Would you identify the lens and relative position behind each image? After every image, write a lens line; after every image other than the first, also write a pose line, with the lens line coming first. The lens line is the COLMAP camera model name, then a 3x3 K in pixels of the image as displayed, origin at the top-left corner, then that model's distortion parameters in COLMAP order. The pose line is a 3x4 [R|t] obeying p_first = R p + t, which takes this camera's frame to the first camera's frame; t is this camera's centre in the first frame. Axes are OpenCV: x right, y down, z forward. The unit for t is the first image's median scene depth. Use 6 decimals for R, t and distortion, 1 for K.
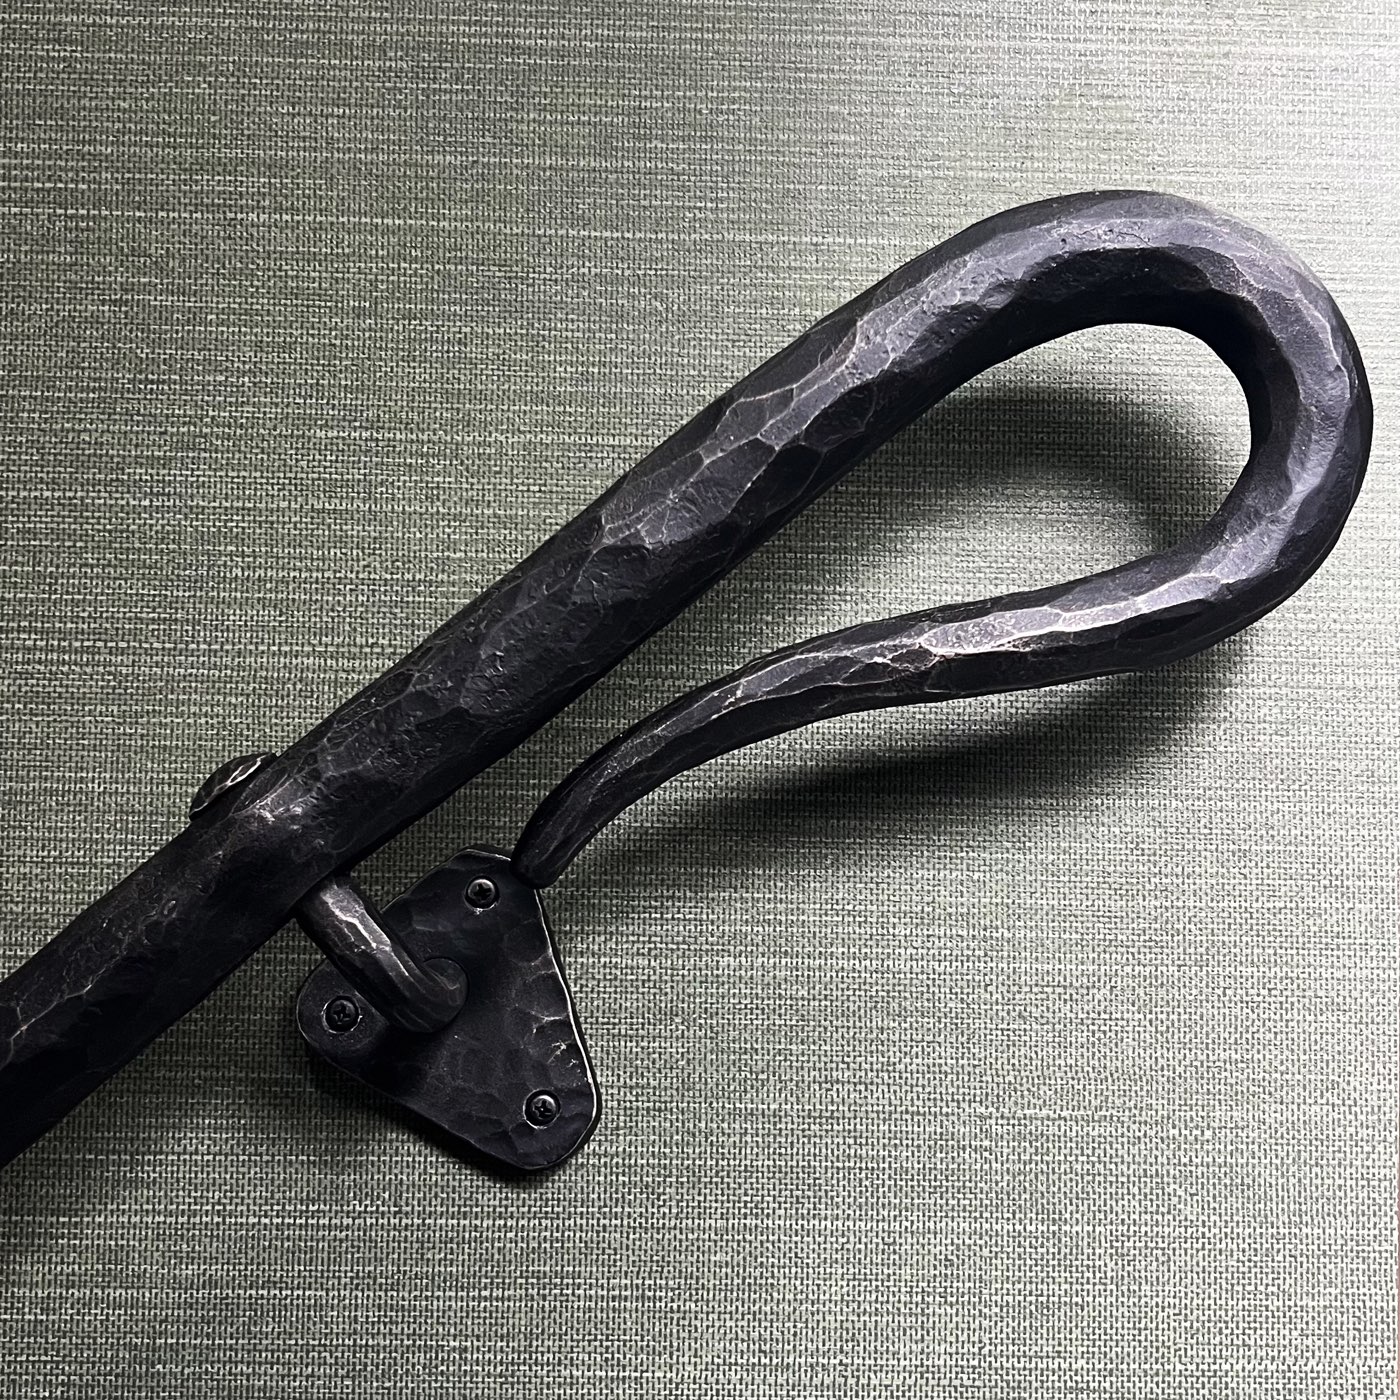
lens RADIAL K [[1905.7, 0, 700.6], [0, 1905.7, 712.0], [0, 0, 1]] dist [0.028886, 0.000000]
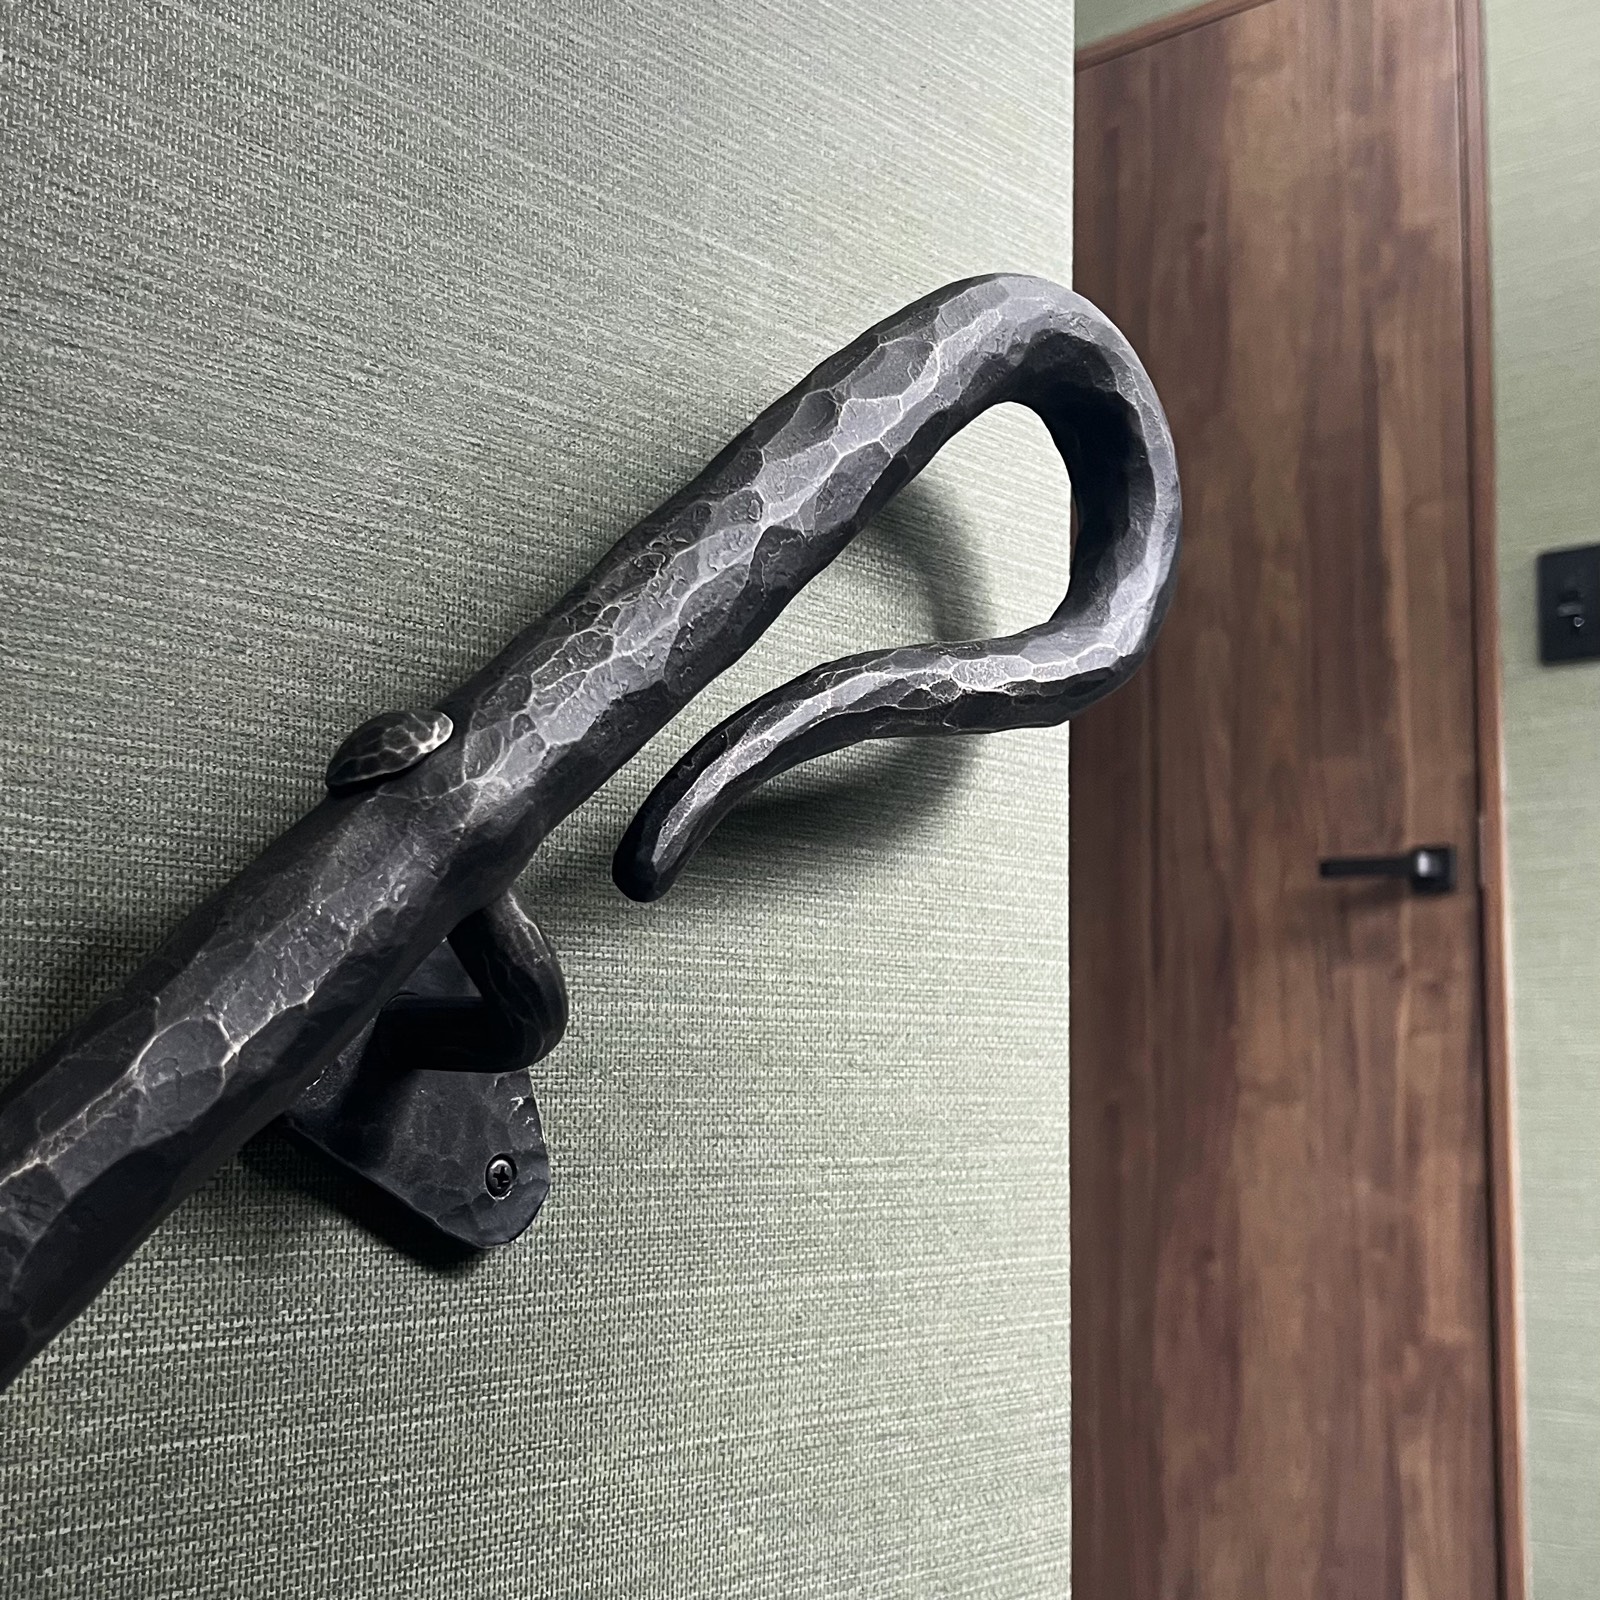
lens RADIAL K [[2178.0, 0, 804.4], [0, 2178.0, 803.5], [0, 0, 1]] dist [0.028886, 0.000000]
pose [[0.678931, 0.081559, 0.729658, -0.696732], [-0.050254, 0.996642, -0.064641, 0.099157], [-0.732481, 0.007219, 0.680750, 0.247507]]
